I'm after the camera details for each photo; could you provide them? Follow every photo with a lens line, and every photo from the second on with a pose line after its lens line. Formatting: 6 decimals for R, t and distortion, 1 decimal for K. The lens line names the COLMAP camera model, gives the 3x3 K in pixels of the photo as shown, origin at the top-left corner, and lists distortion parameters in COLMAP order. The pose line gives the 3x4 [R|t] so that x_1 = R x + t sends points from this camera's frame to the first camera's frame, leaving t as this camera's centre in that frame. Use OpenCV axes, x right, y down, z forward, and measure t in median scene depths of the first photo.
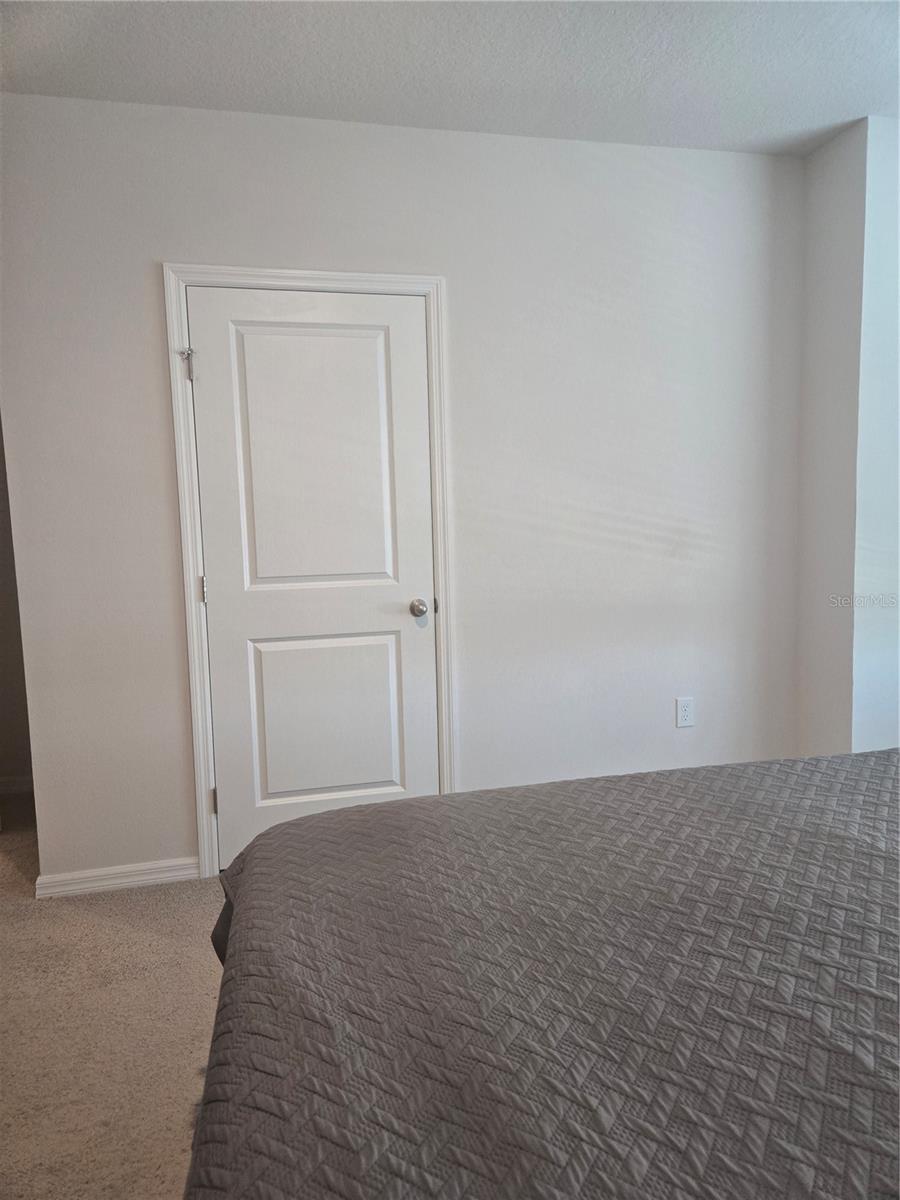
lens RADIAL K [[799.5, 0, 444.3], [0, 799.5, 606.5], [0, 0, 1]] dist [0.055001, -0.030166]
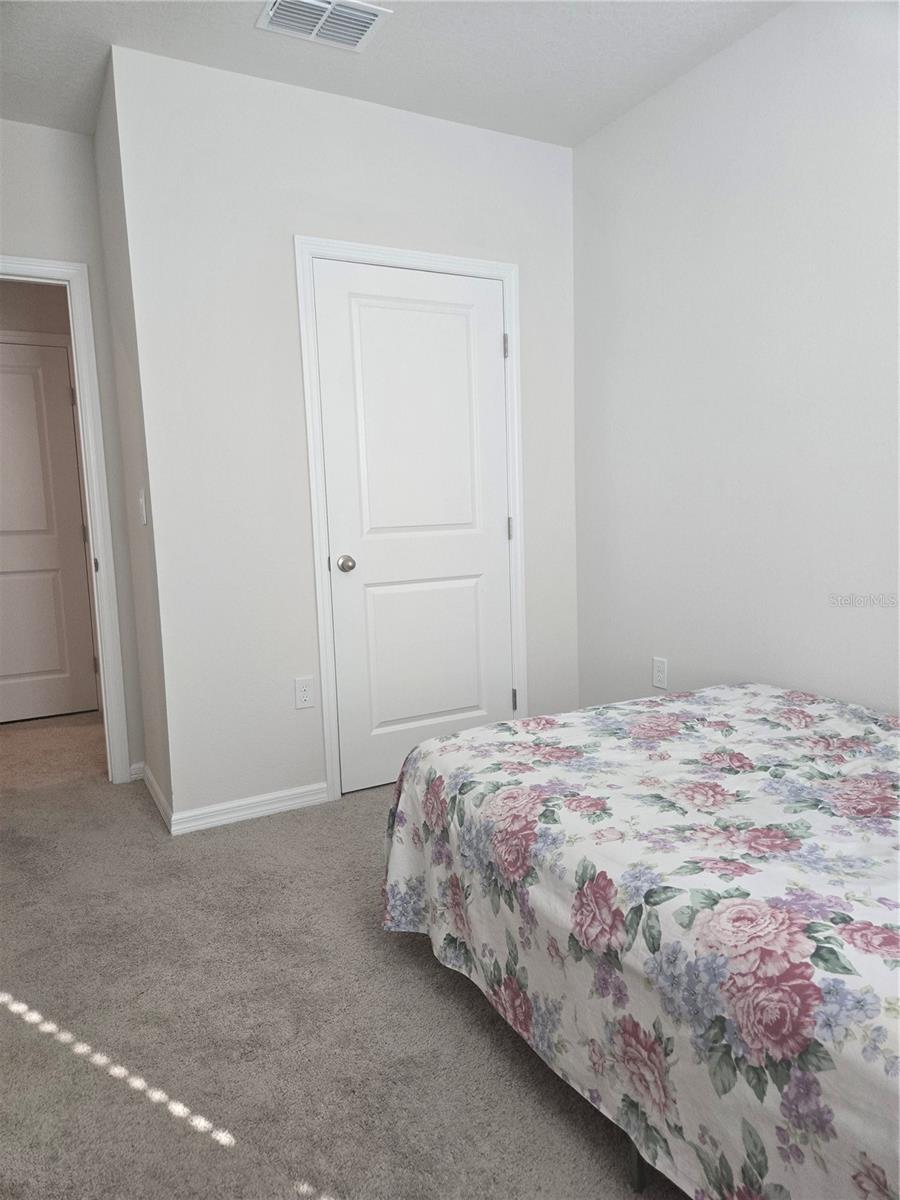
lens RADIAL K [[799.5, 0, 460.6], [0, 799.5, 590.6], [0, 0, 1]] dist [0.055001, -0.030166]
pose [[0.963480, -0.024834, 0.266628, -0.405872], [0.017971, 0.999442, 0.028150, 0.020918], [-0.267178, -0.022331, 0.963388, -0.096964]]
